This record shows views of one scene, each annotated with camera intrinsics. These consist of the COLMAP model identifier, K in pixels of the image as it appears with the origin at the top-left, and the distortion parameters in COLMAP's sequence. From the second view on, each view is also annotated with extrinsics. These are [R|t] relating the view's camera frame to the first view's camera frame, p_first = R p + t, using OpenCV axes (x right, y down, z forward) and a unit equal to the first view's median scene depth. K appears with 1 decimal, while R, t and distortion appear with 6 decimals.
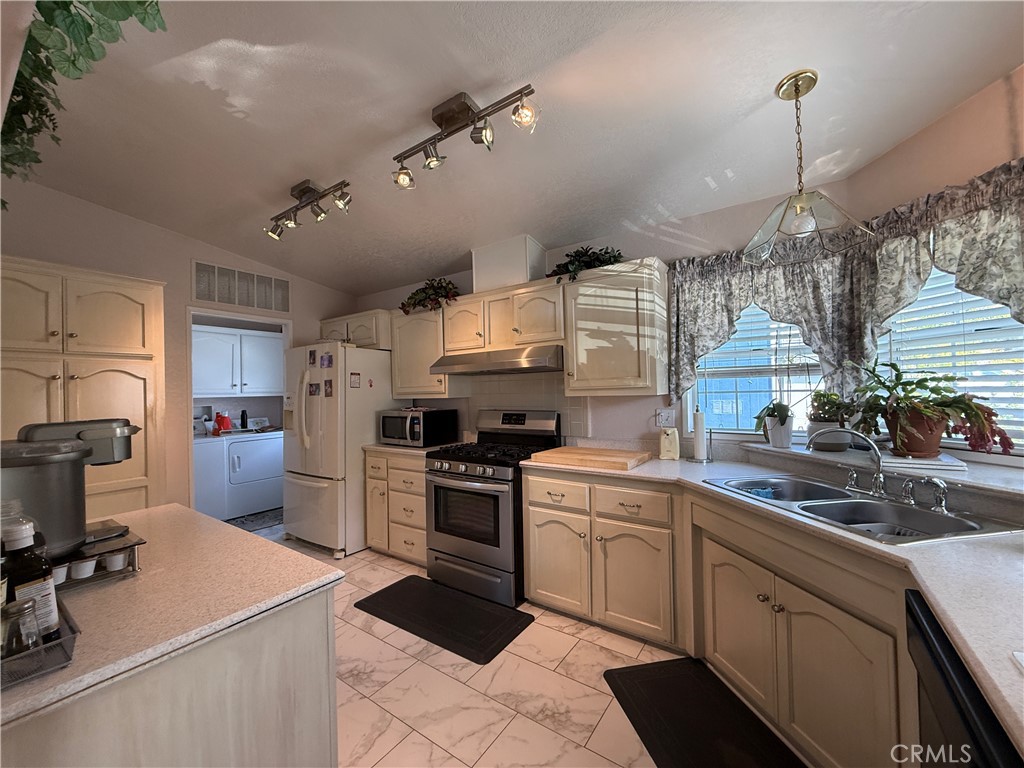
lens RADIAL K [[407.2, 0, 511.8], [0, 407.2, 386.5], [0, 0, 1]] dist [-0.002629, -0.000122]
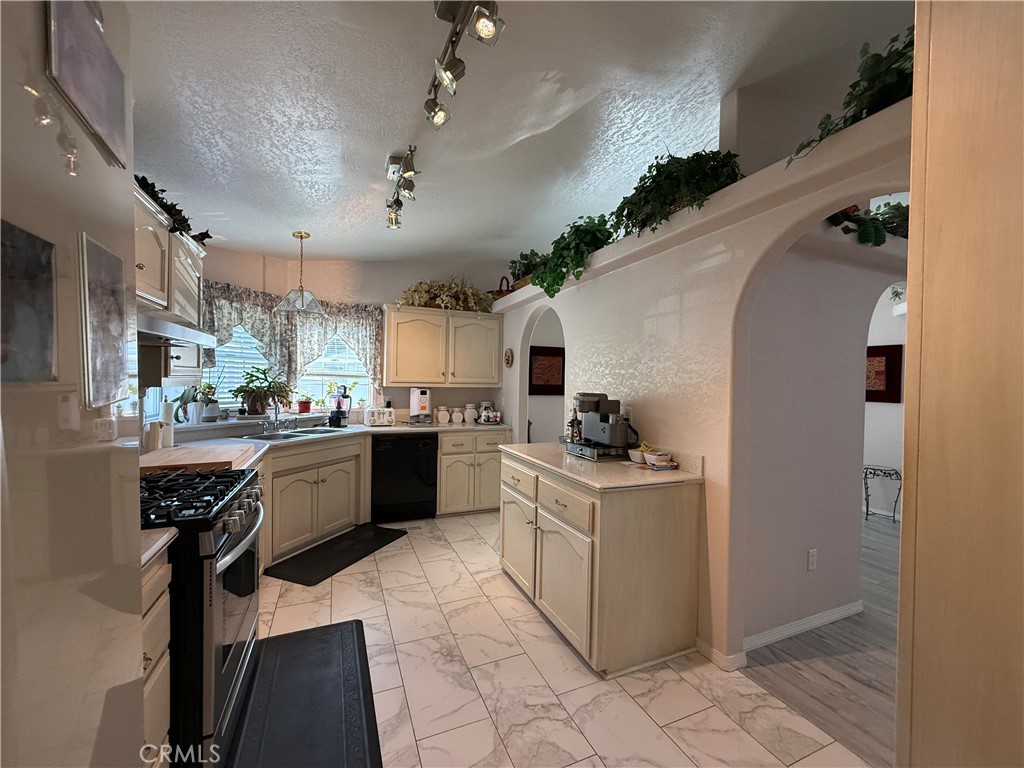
lens RADIAL K [[407.2, 0, 511.8], [0, 407.2, 386.5], [0, 0, 1]] dist [-0.002629, -0.000122]
pose [[-0.850511, 0.008812, 0.525883, -1.066677], [0.005107, 0.999951, -0.008497, 0.044305], [-0.525932, -0.004541, -0.850515, 1.801292]]
